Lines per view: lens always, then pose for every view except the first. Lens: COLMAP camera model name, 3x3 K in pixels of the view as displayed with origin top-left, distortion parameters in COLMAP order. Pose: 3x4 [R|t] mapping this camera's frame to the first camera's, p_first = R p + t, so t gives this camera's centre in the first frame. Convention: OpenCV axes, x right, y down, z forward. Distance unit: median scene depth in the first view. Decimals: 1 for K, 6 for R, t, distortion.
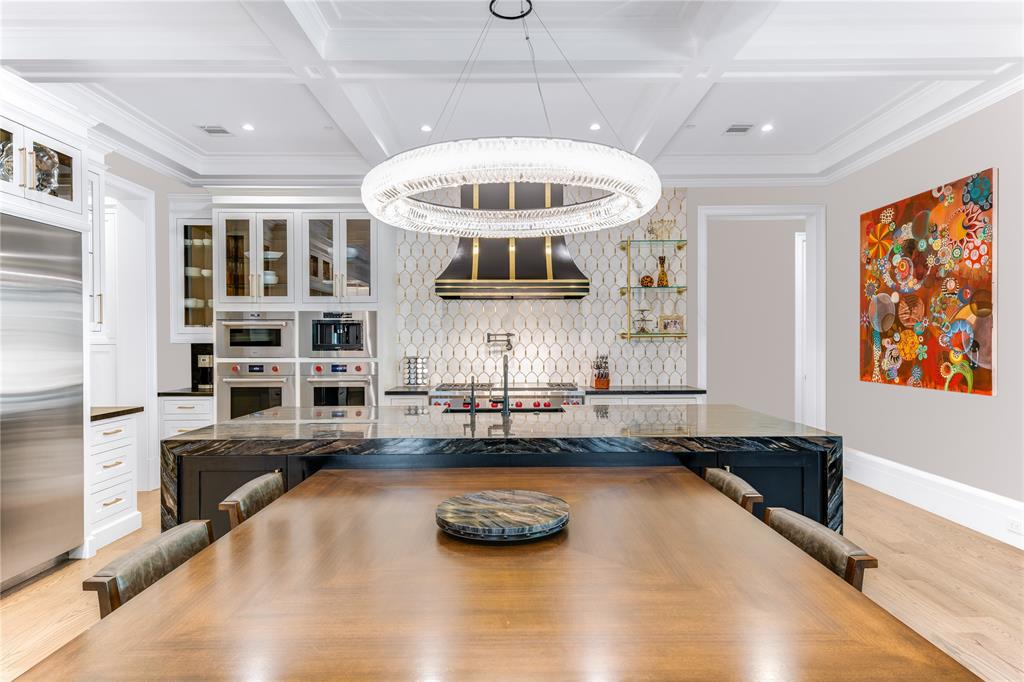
lens RADIAL K [[573.2, 0, 522.3], [0, 573.2, 347.1], [0, 0, 1]] dist [0.014927, 0.000482]
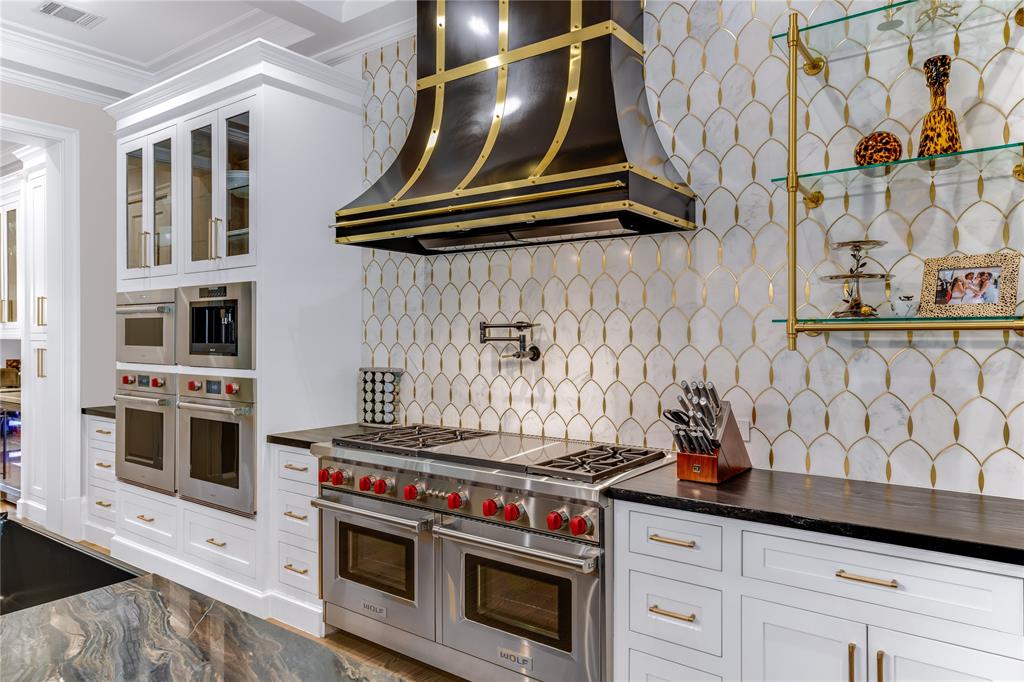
lens RADIAL K [[674.7, 0, 520.3], [0, 674.7, 340.7], [0, 0, 1]] dist [-0.008275, 0.008566]
pose [[0.799898, 0.007170, -0.600093, 0.294071], [-0.011871, 0.999922, -0.003876, -0.008522], [0.600019, 0.010224, 0.799921, 0.620365]]
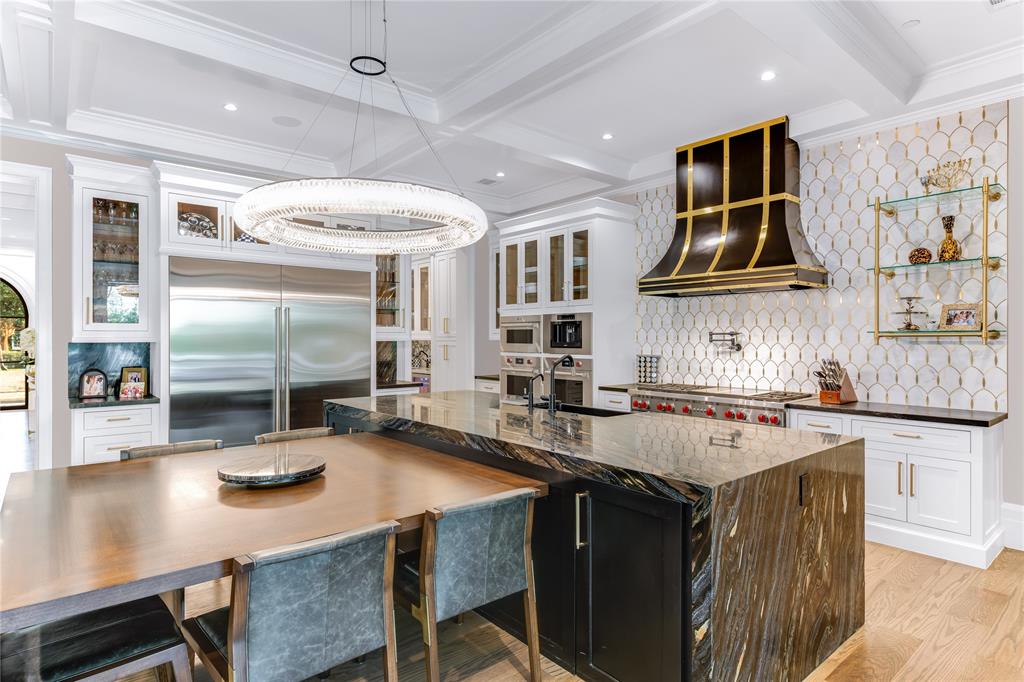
lens RADIAL K [[555.8, 0, 514.5], [0, 555.8, 340.4], [0, 0, 1]] dist [0.002937, 0.001462]
pose [[0.635795, 0.006690, -0.771829, 0.444262], [-0.013224, 0.999910, -0.002226, -0.004908], [0.771745, 0.011622, 0.635826, 0.204125]]
